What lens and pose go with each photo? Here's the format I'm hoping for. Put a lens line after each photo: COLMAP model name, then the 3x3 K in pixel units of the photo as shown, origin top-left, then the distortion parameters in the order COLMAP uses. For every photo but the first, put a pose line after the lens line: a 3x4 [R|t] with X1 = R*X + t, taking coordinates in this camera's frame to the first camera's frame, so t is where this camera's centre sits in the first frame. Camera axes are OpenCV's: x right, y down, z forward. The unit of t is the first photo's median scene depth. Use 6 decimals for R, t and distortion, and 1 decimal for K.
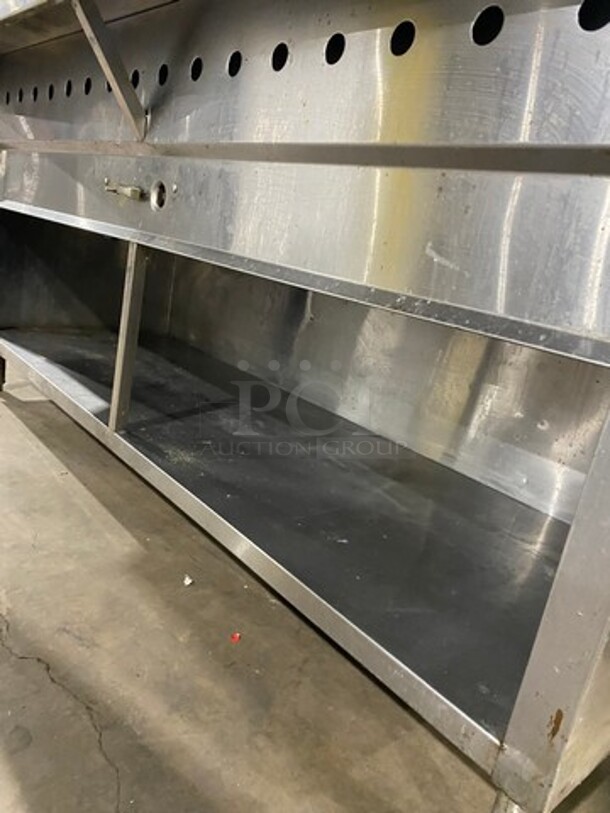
lens RADIAL K [[619.6, 0, 305.0], [0, 619.6, 406.5], [0, 0, 1]] dist [0.001492, 0.003098]
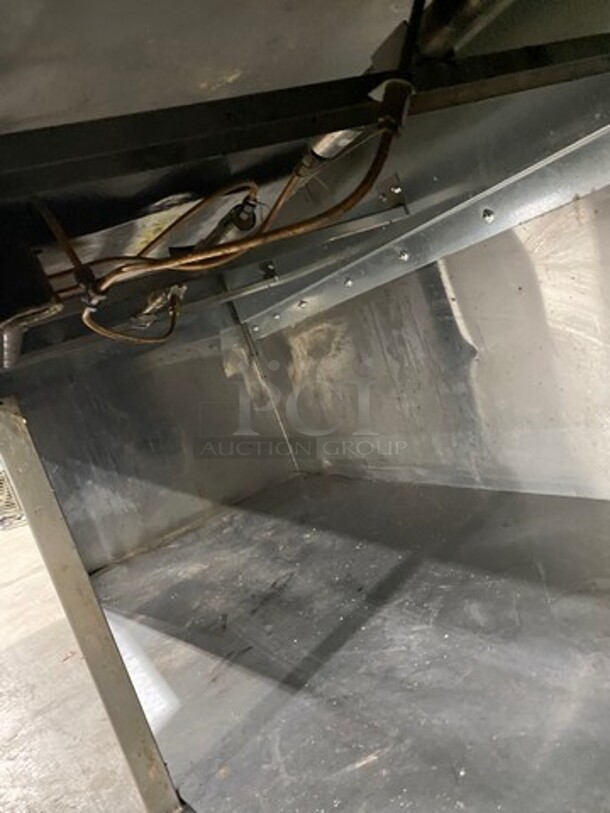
lens RADIAL K [[619.6, 0, 305.0], [0, 619.6, 406.5], [0, 0, 1]] dist [0.001492, 0.003098]
pose [[0.845167, -0.452898, -0.283859, 0.024772], [0.417377, 0.890964, -0.178831, -0.078892], [0.333901, 0.032666, 0.942042, 0.512002]]
